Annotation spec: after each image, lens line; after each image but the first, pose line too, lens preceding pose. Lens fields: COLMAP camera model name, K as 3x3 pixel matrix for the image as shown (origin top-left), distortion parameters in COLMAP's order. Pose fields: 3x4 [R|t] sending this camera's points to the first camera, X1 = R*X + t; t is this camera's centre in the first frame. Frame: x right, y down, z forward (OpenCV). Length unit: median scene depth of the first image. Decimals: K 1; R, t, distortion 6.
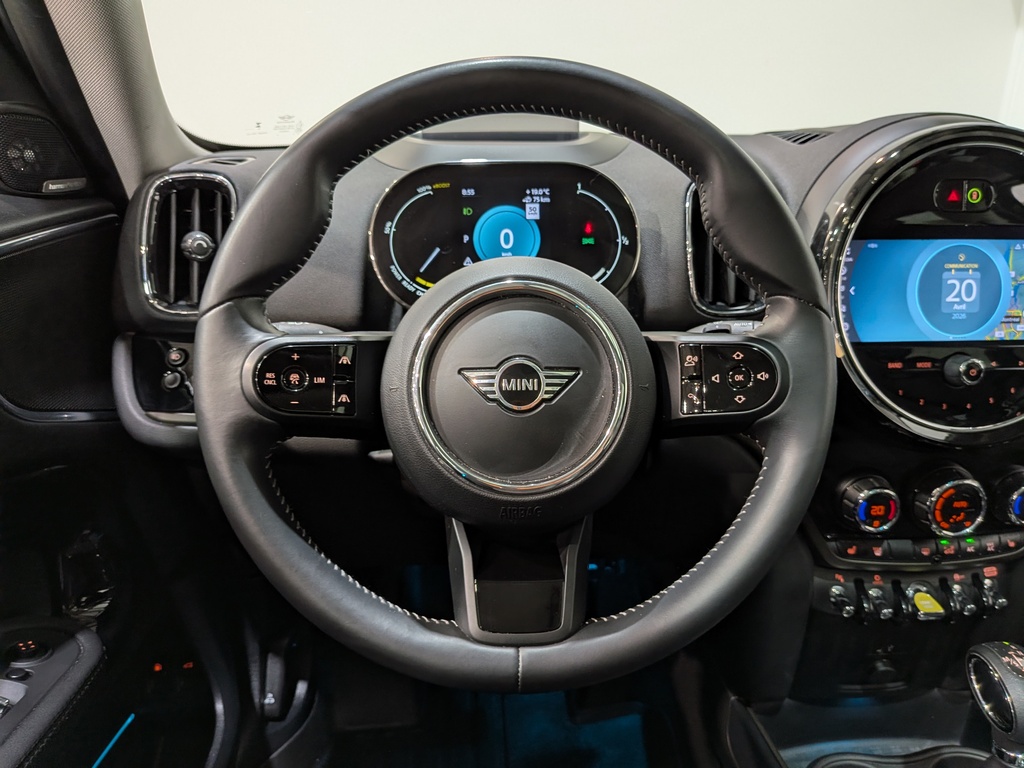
lens RADIAL K [[750.7, 0, 515.6], [0, 750.7, 387.4], [0, 0, 1]] dist [0.088095, -0.157956]
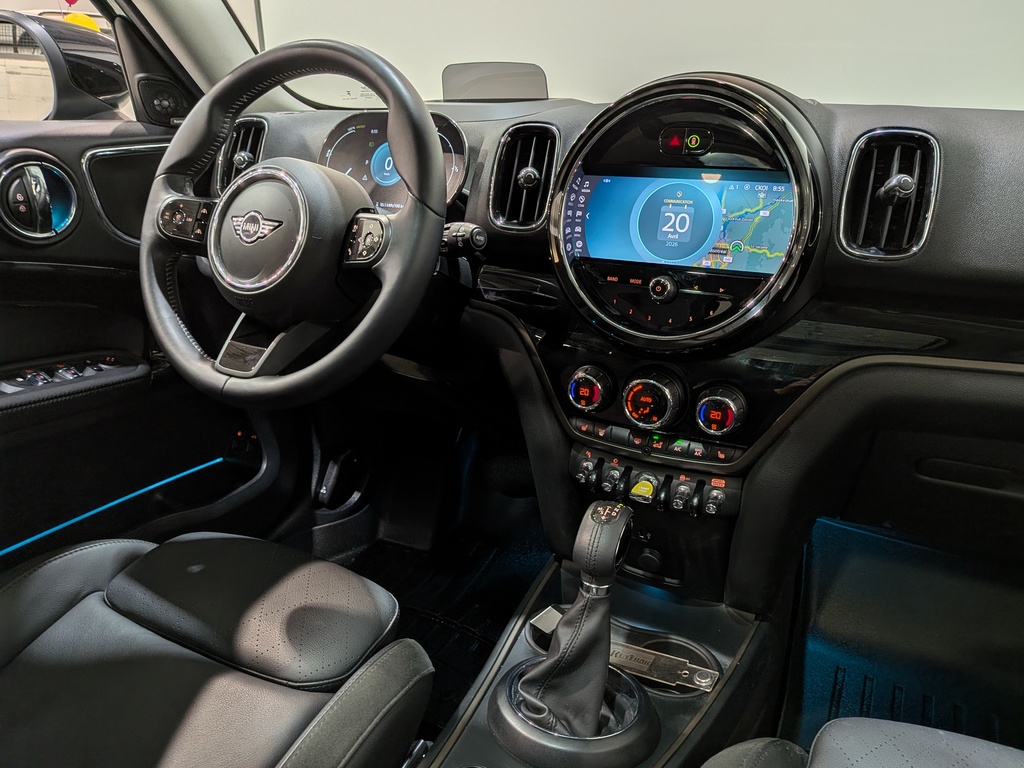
lens RADIAL K [[750.7, 0, 515.6], [0, 750.7, 387.4], [0, 0, 1]] dist [0.088095, -0.157956]
pose [[0.857709, 0.180571, -0.481382, 0.996119], [-0.177287, 0.982744, 0.052753, 0.110194], [0.482601, 0.040096, 0.874922, -0.153948]]
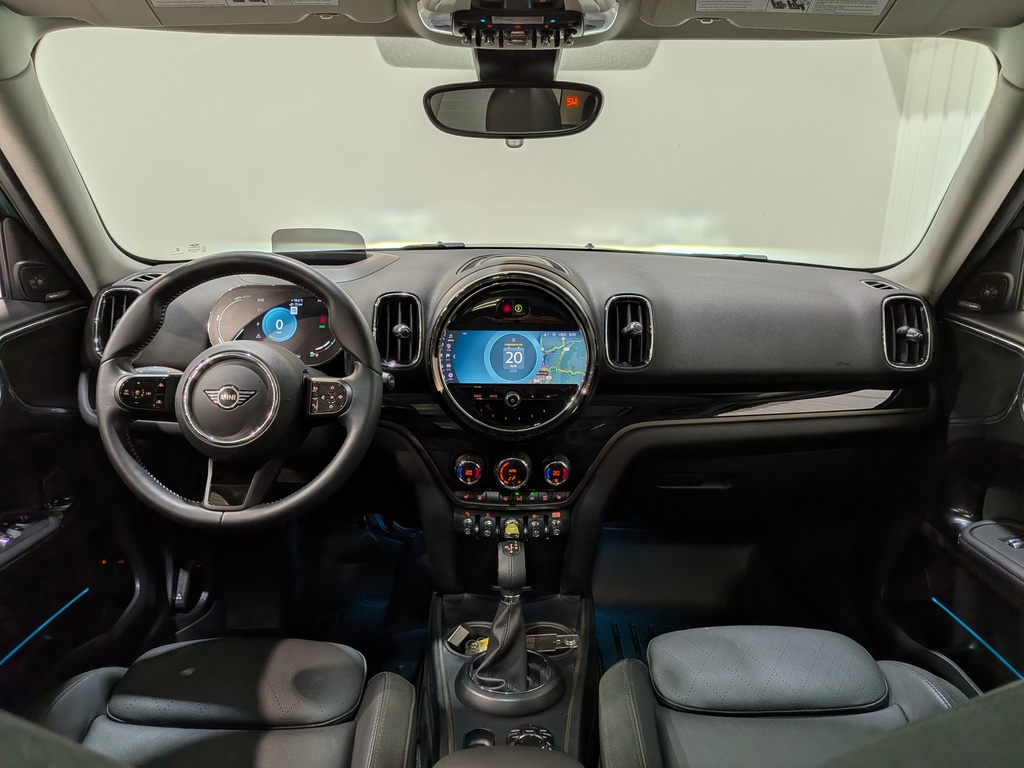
lens RADIAL K [[768.3, 0, 512.0], [0, 768.3, 384.0], [0, 0, 1]] dist [0.095995, -0.189853]
pose [[0.997399, 0.025681, -0.067347, 0.717568], [-0.028892, 0.998470, -0.047144, 0.029564], [0.066033, 0.048967, 0.996615, -0.917876]]
